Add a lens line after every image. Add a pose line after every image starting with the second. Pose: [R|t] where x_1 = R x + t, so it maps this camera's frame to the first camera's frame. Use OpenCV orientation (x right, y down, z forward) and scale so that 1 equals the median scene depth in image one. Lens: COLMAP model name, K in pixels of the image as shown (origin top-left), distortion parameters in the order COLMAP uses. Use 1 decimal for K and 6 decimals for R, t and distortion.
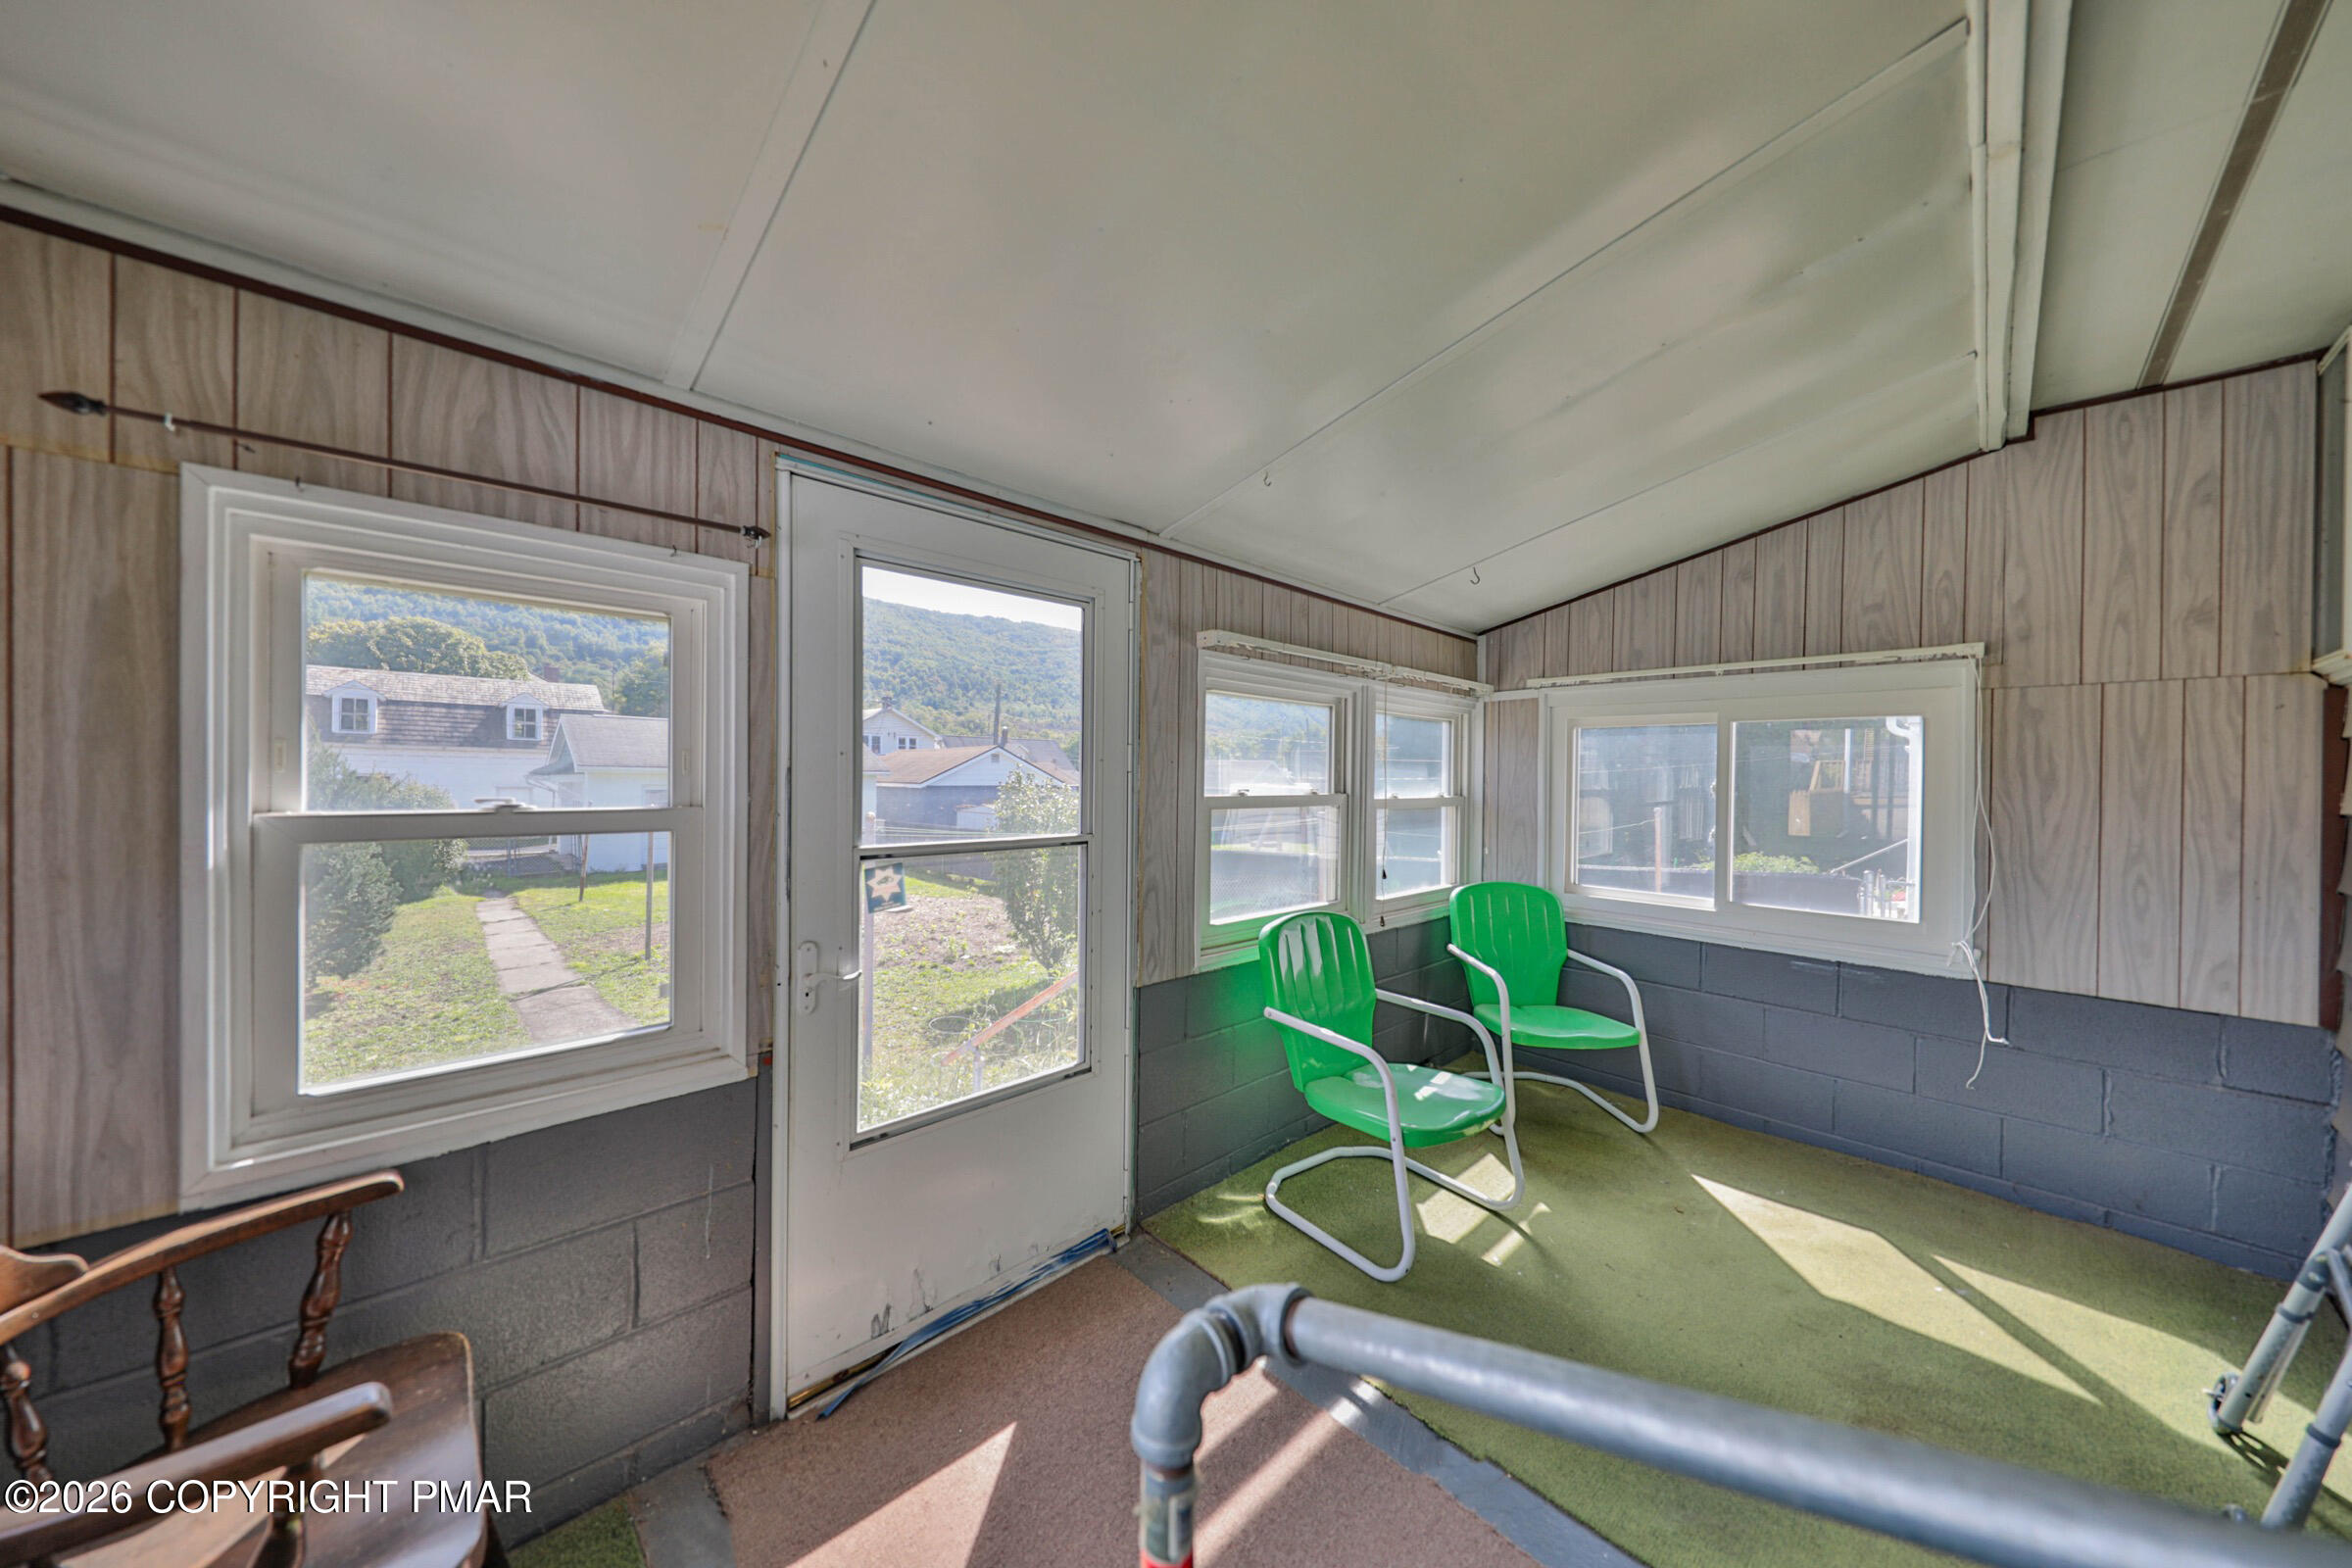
lens RADIAL K [[802.9, 0, 1171.9], [0, 802.9, 772.8], [0, 0, 1]] dist [0.000691, -0.000105]
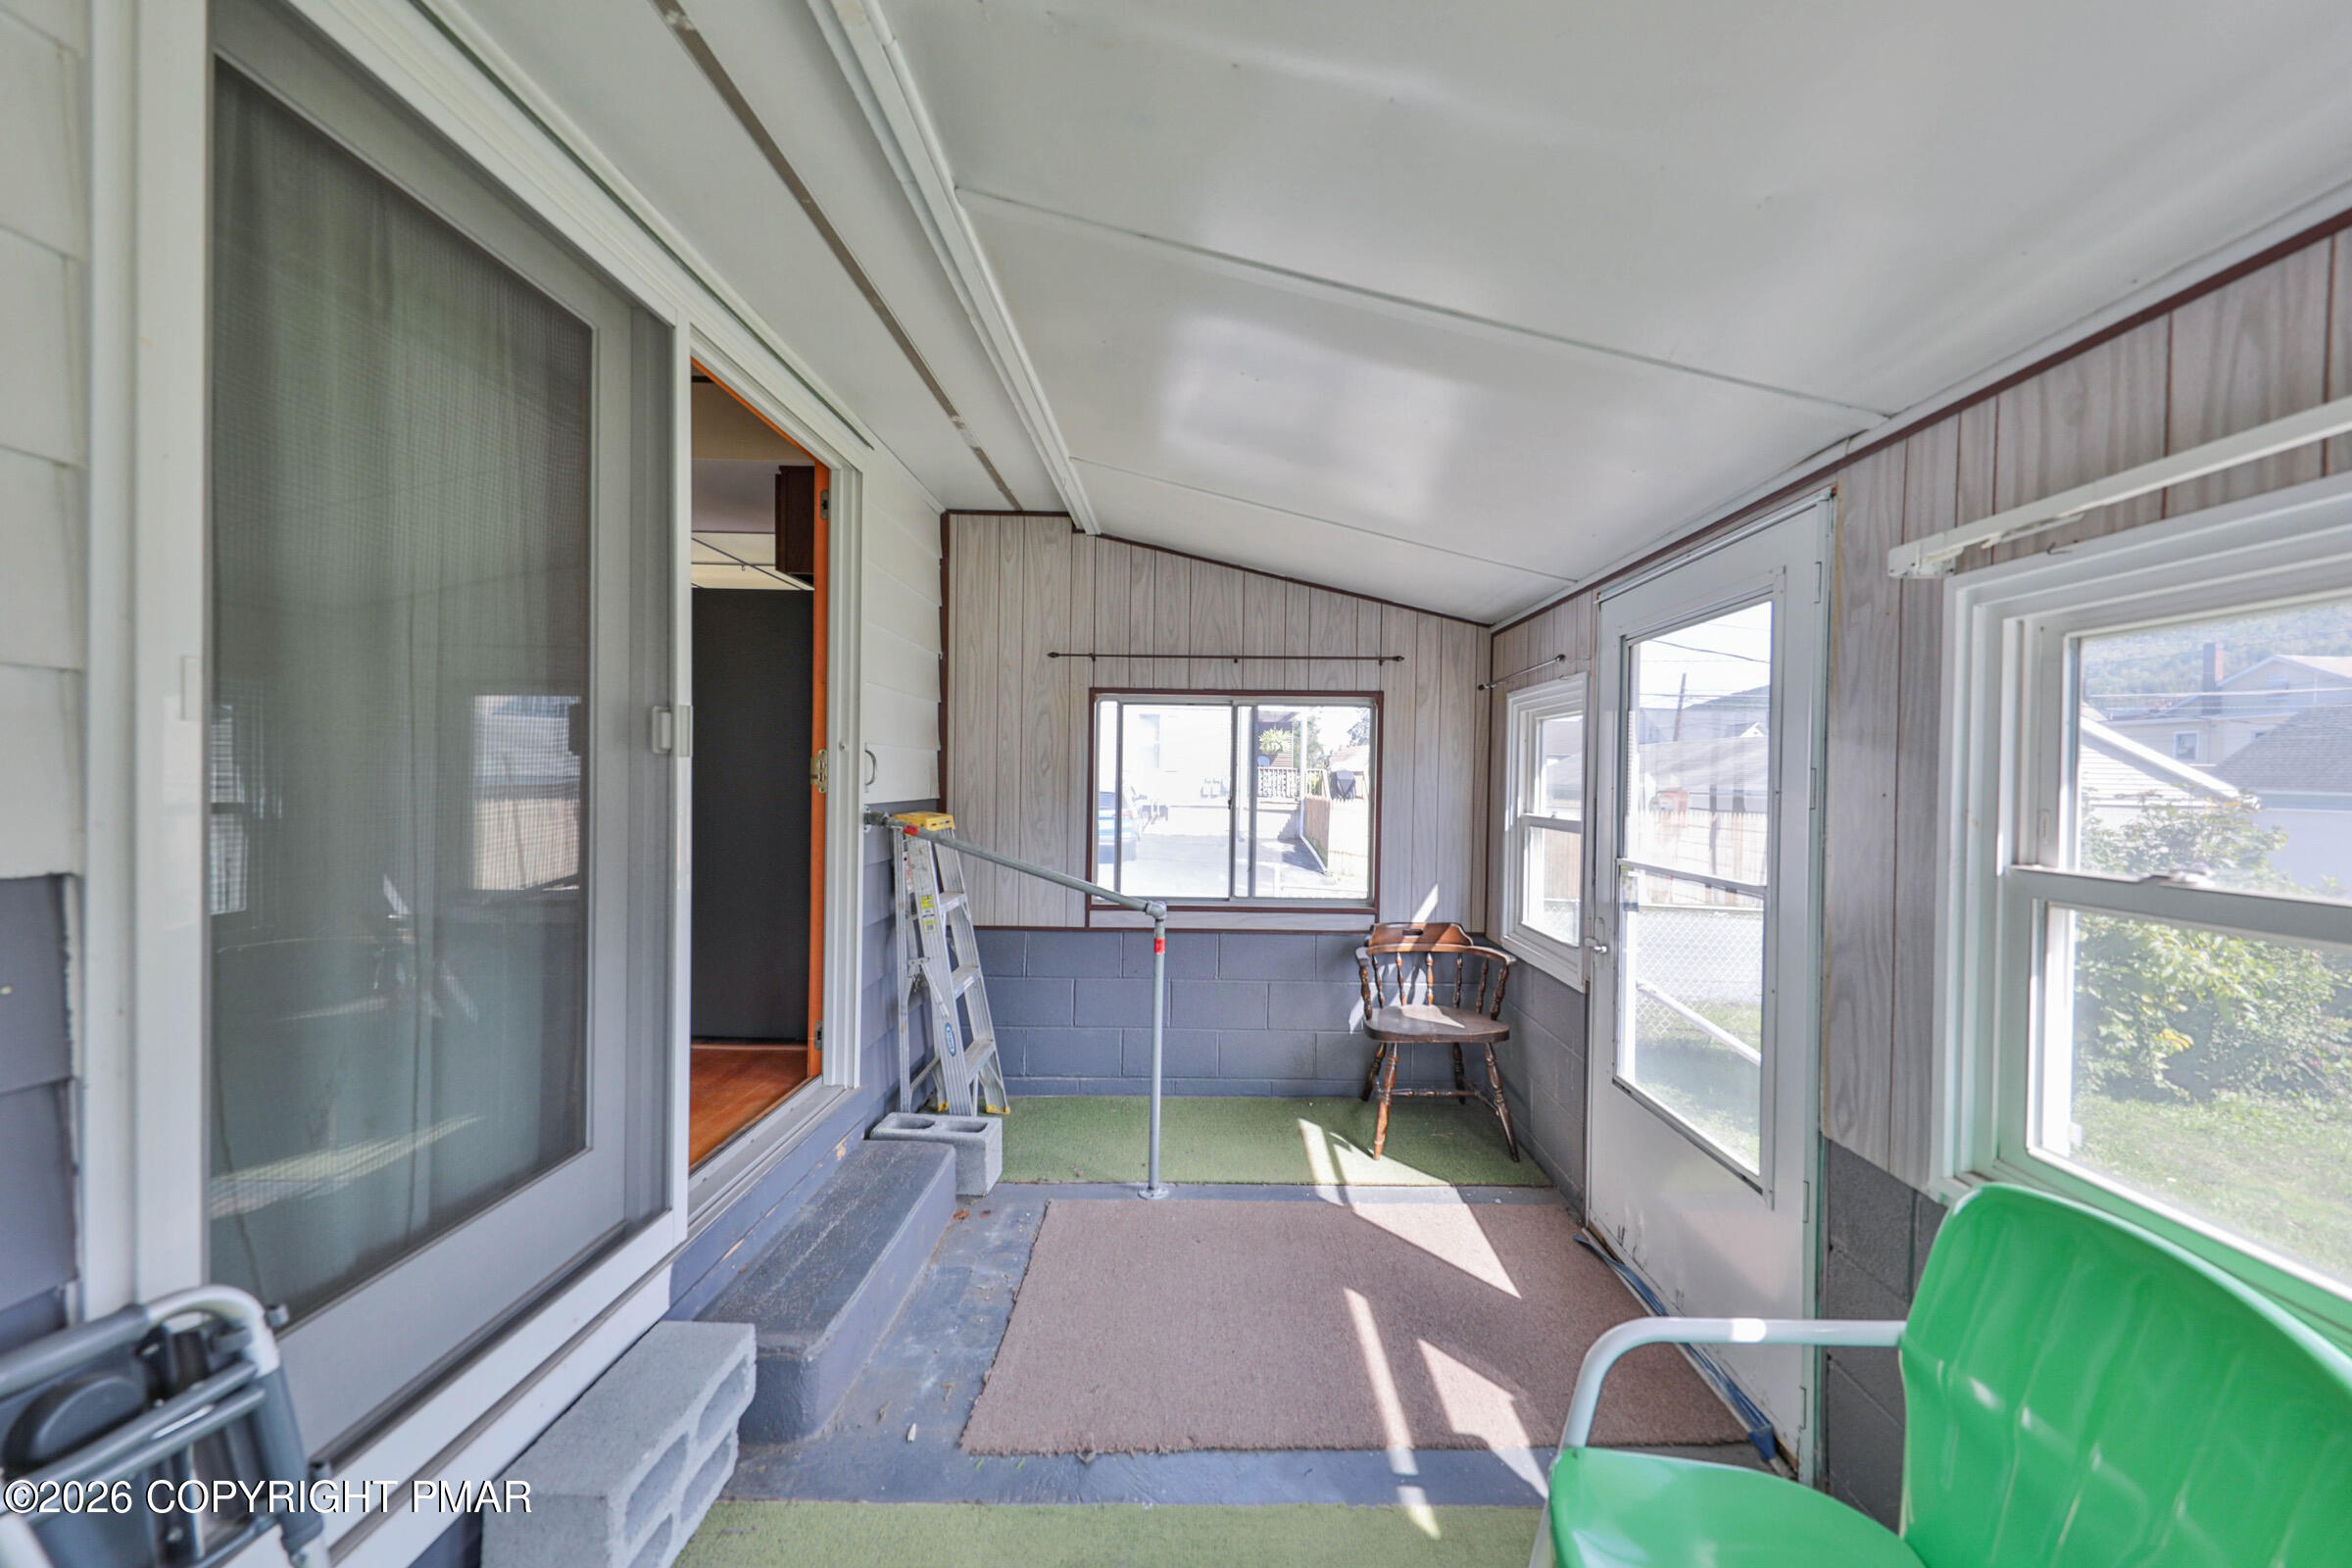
lens RADIAL K [[802.9, 0, 1171.9], [0, 802.9, 772.8], [0, 0, 1]] dist [0.000691, -0.000105]
pose [[-0.725812, -0.030003, -0.687239, 0.813263], [-0.027246, 0.999518, -0.014861, -0.006752], [0.687354, 0.007939, -0.726279, 1.107641]]
